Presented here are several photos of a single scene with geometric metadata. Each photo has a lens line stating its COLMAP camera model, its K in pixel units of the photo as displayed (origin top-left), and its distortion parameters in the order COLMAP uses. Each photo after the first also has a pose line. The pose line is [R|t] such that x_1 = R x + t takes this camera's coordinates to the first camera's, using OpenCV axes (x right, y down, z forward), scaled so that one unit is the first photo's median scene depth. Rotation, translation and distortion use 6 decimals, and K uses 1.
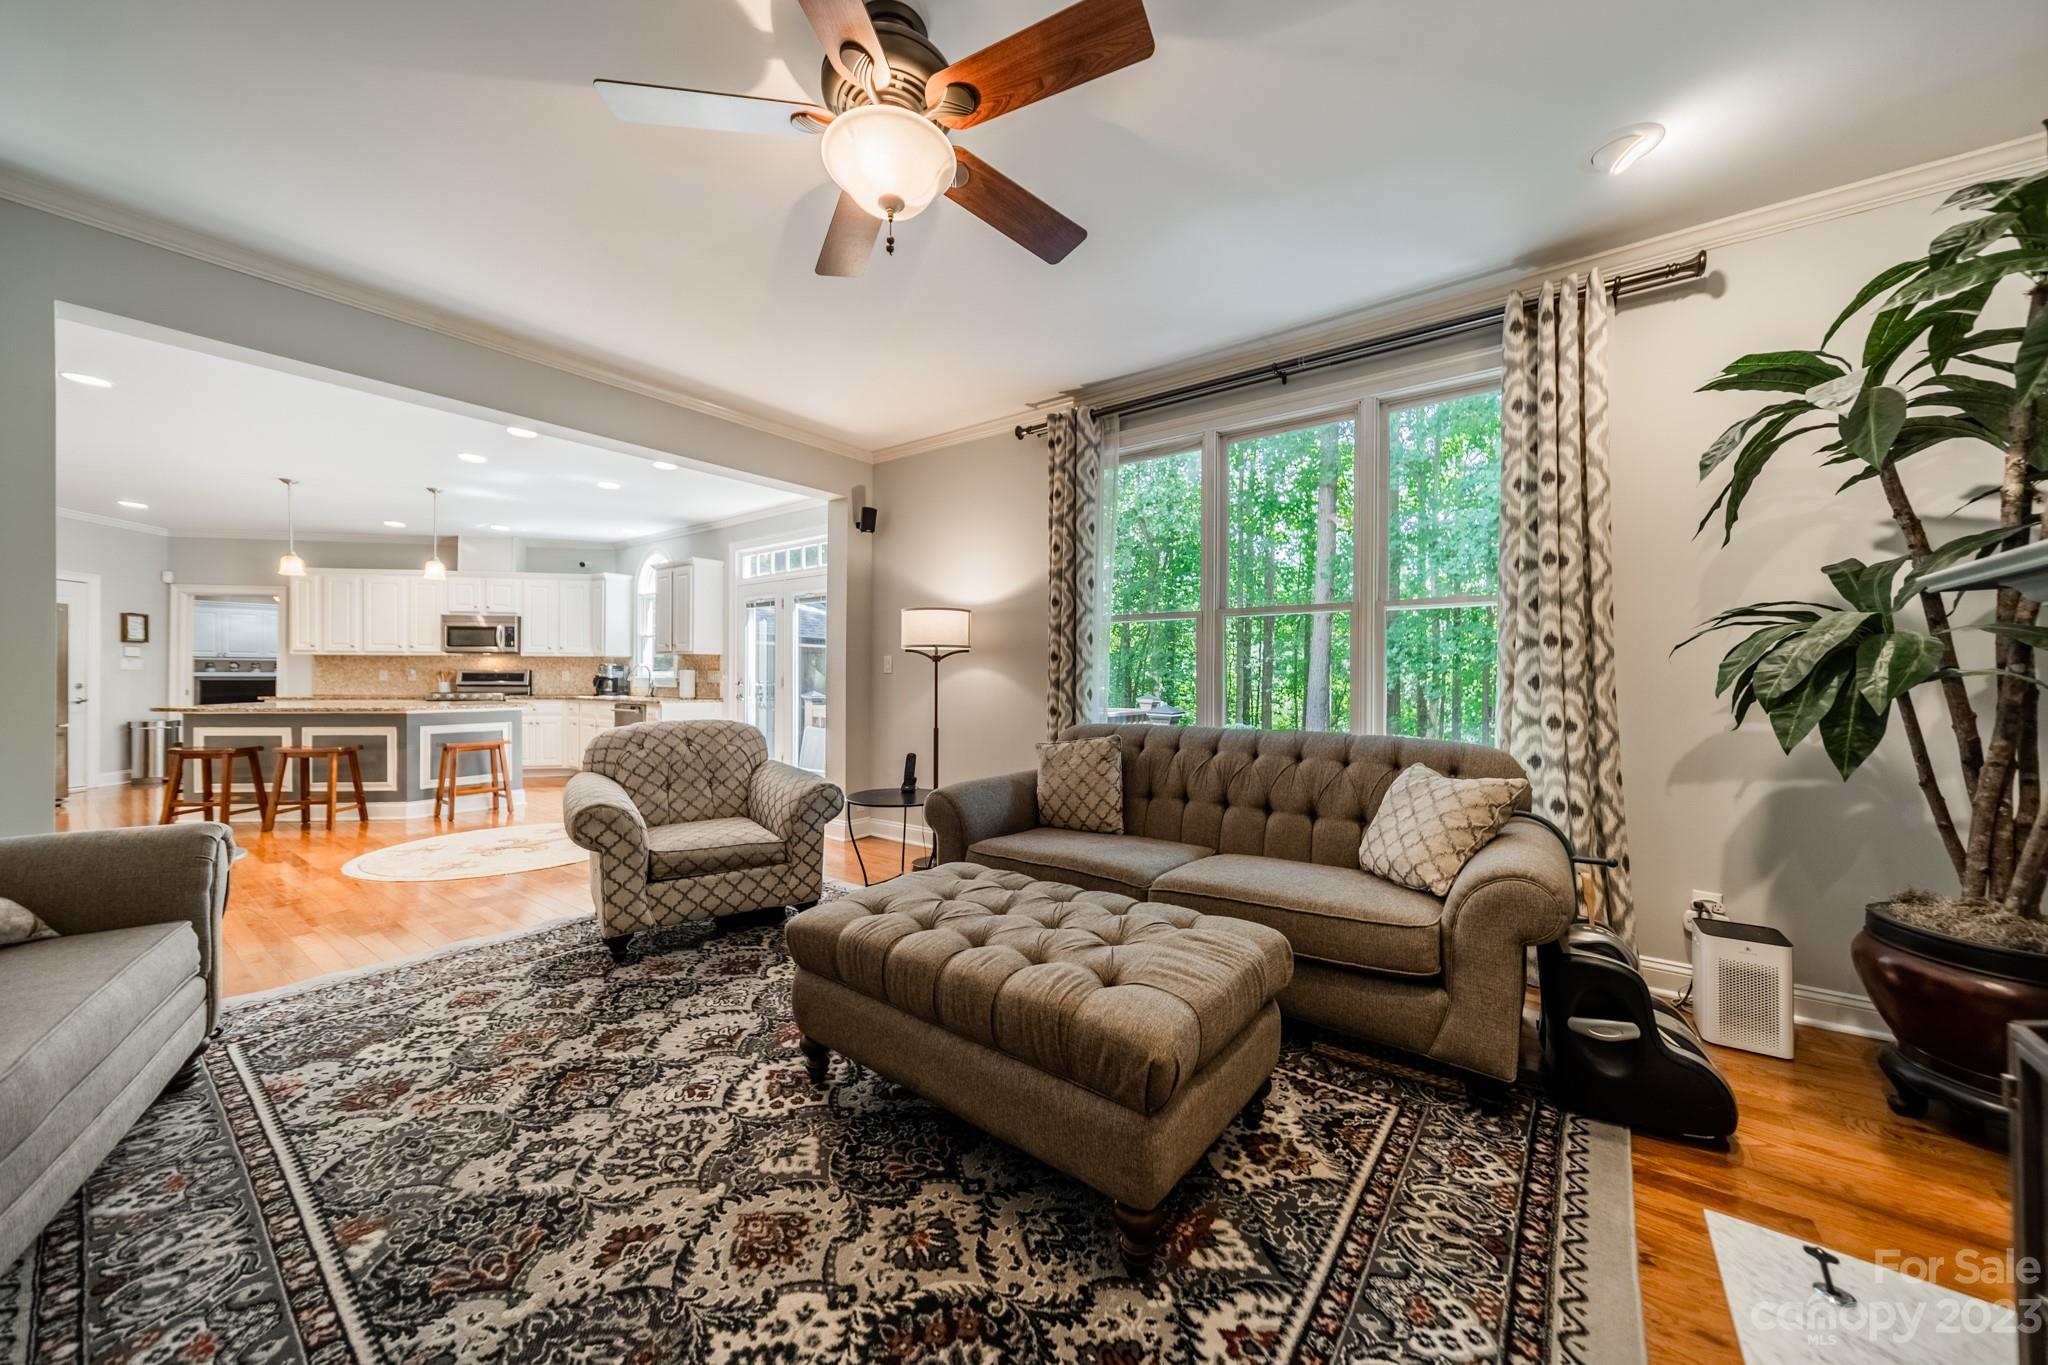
lens RADIAL K [[725.2, 0, 1035.3], [0, 725.2, 673.4], [0, 0, 1]] dist [0.007676, -0.000397]
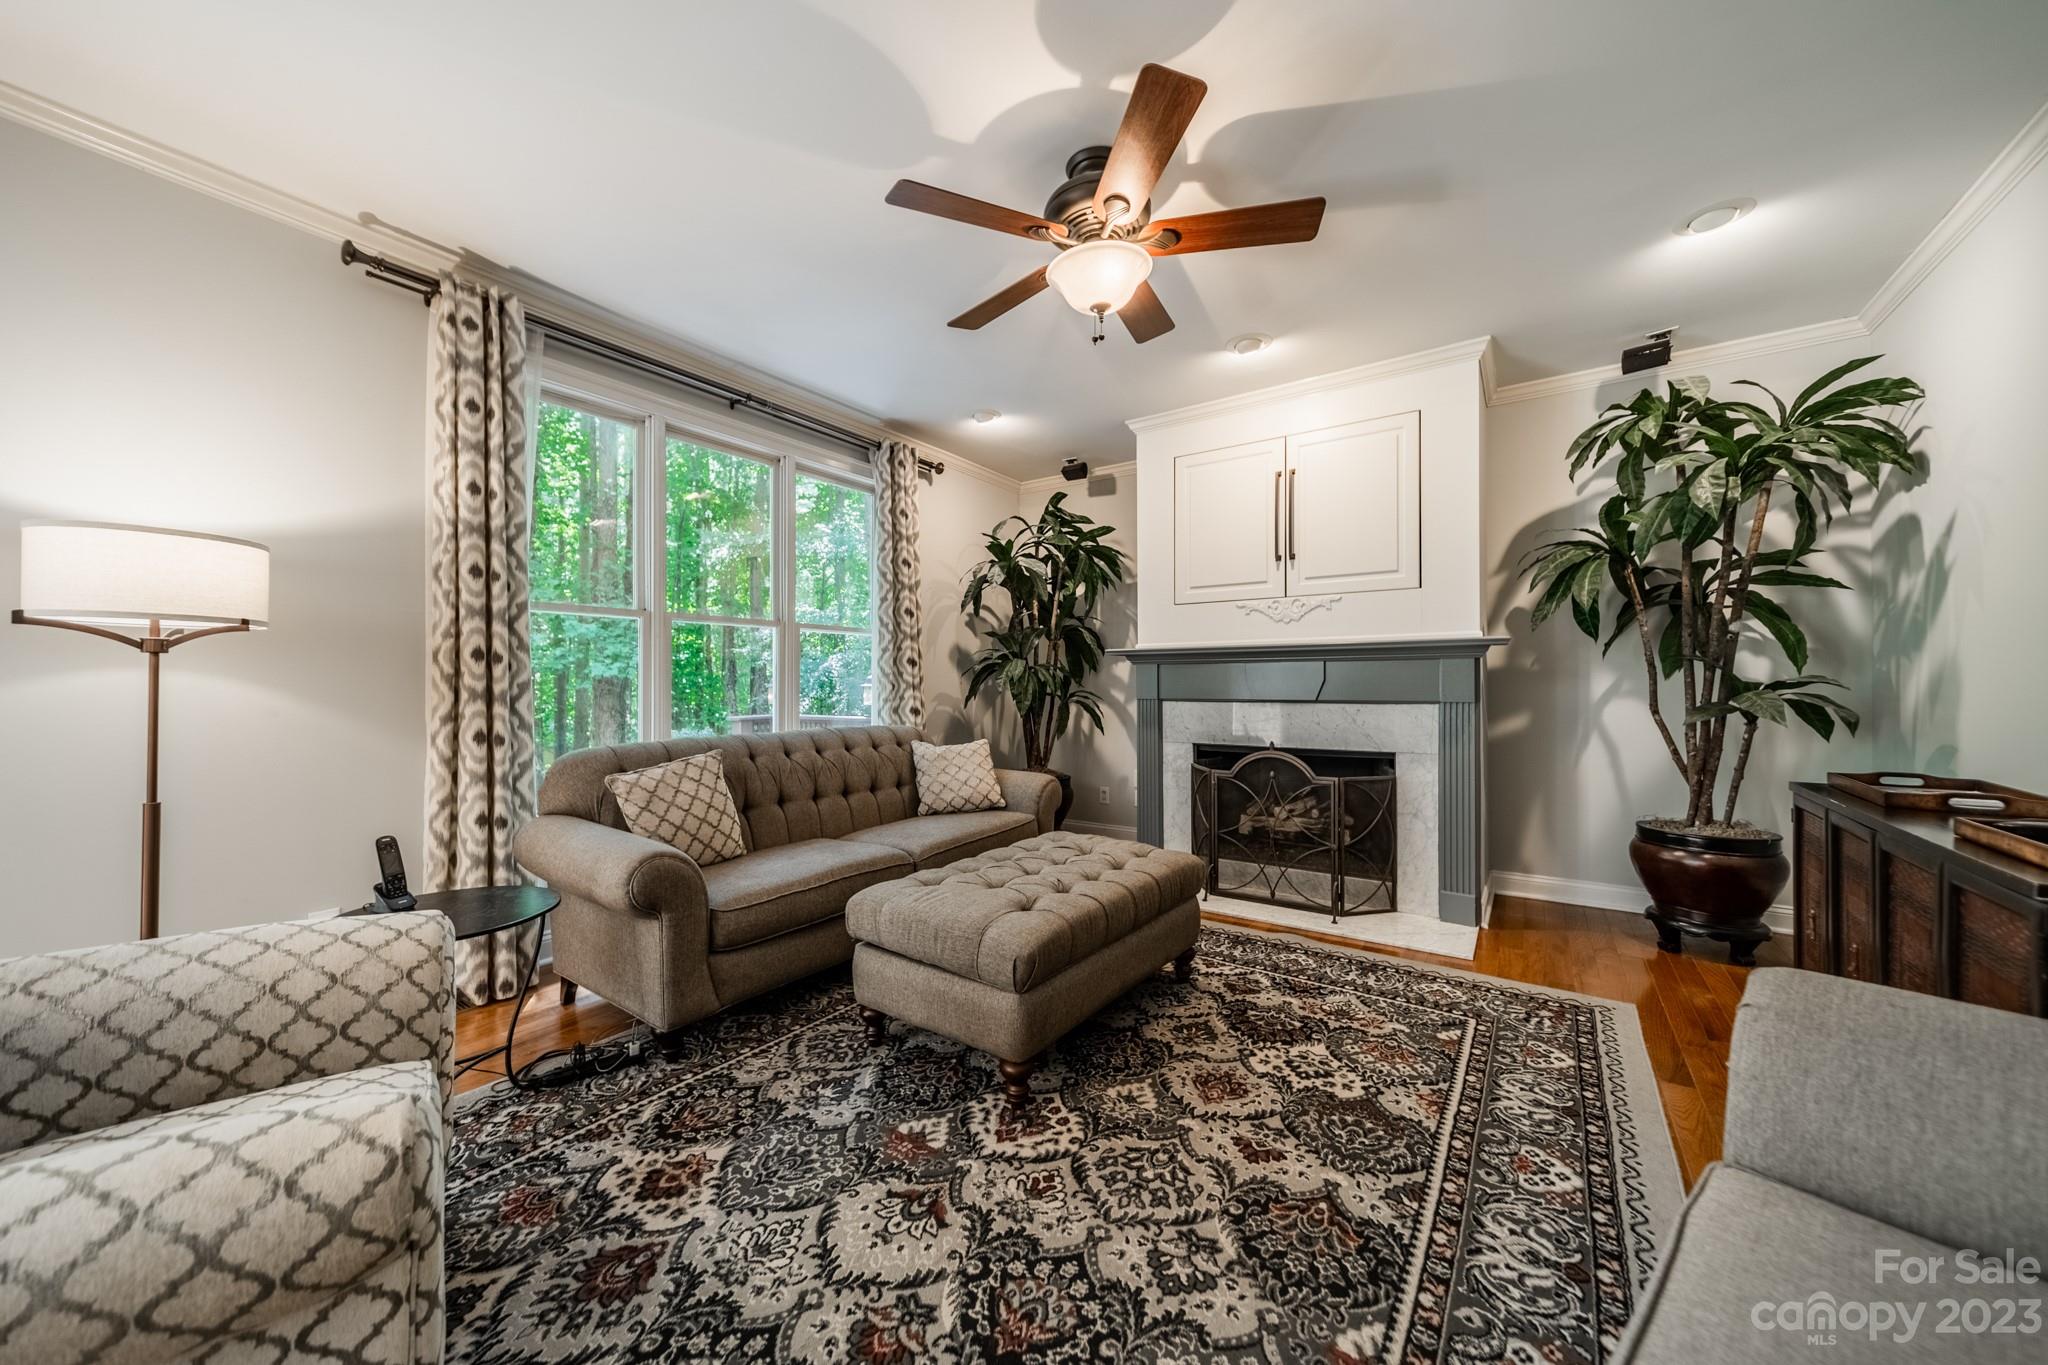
lens RADIAL K [[725.2, 0, 1023.3], [0, 725.2, 692.6], [0, 0, 1]] dist [0.007676, -0.000397]
pose [[-0.020831, -0.019647, 0.999590, -1.040477], [-0.005221, 0.999795, 0.019542, -0.009249], [-0.999769, -0.004812, -0.020930, 0.839165]]
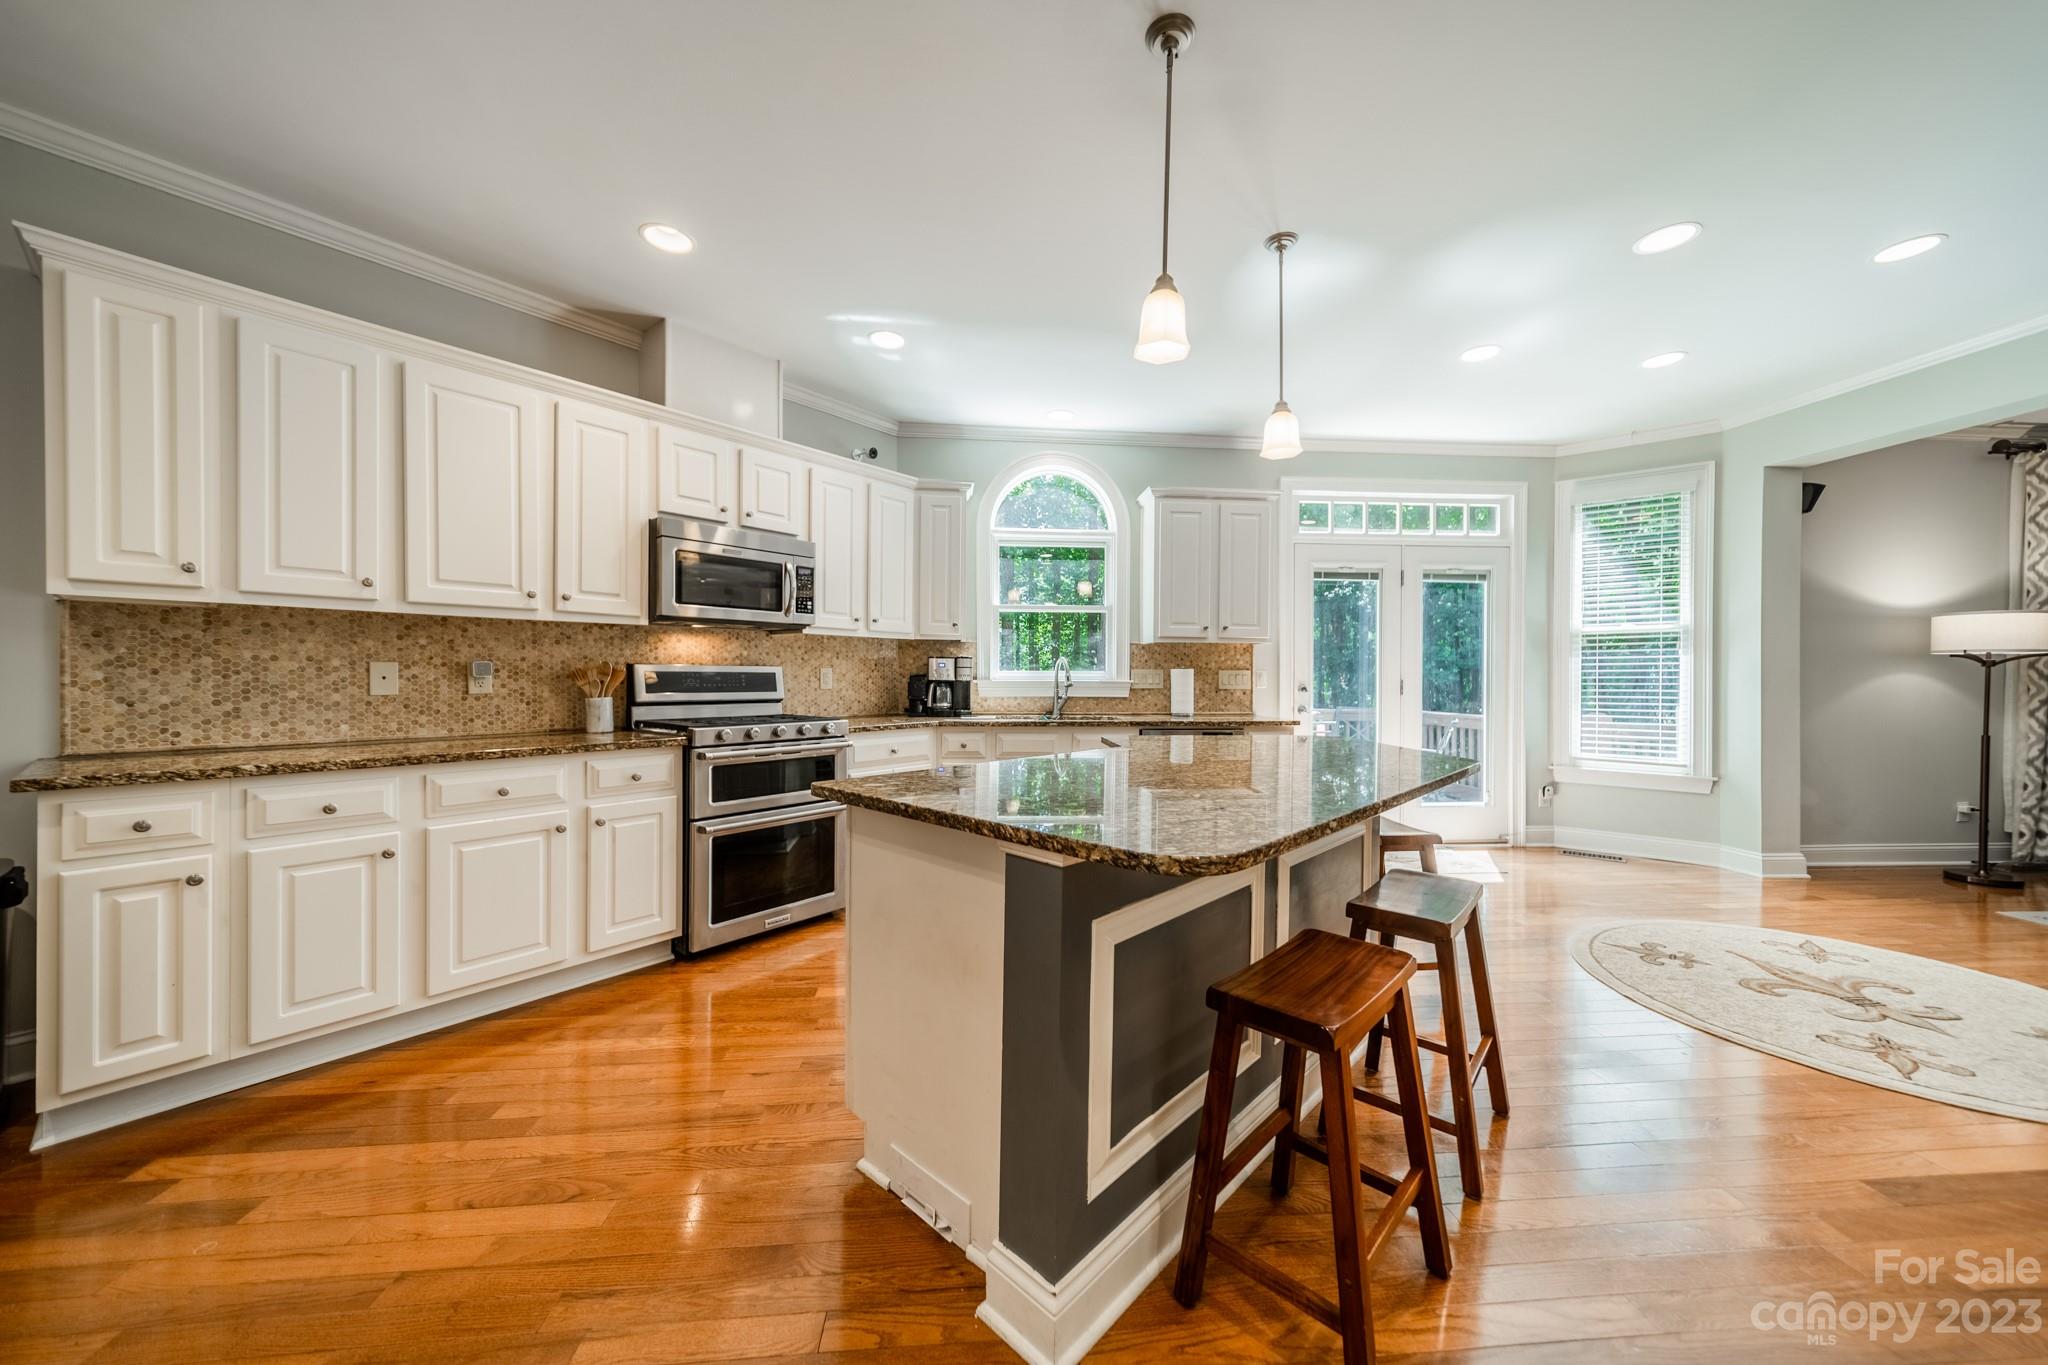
lens RADIAL K [[725.2, 0, 1033.5], [0, 725.2, 671.9], [0, 0, 1]] dist [0.007676, -0.000397]
pose [[0.746052, 0.002928, 0.665881, -3.012762], [-0.003820, 0.999993, -0.000117, -0.004096], [-0.665876, -0.002456, 0.746058, 1.936491]]
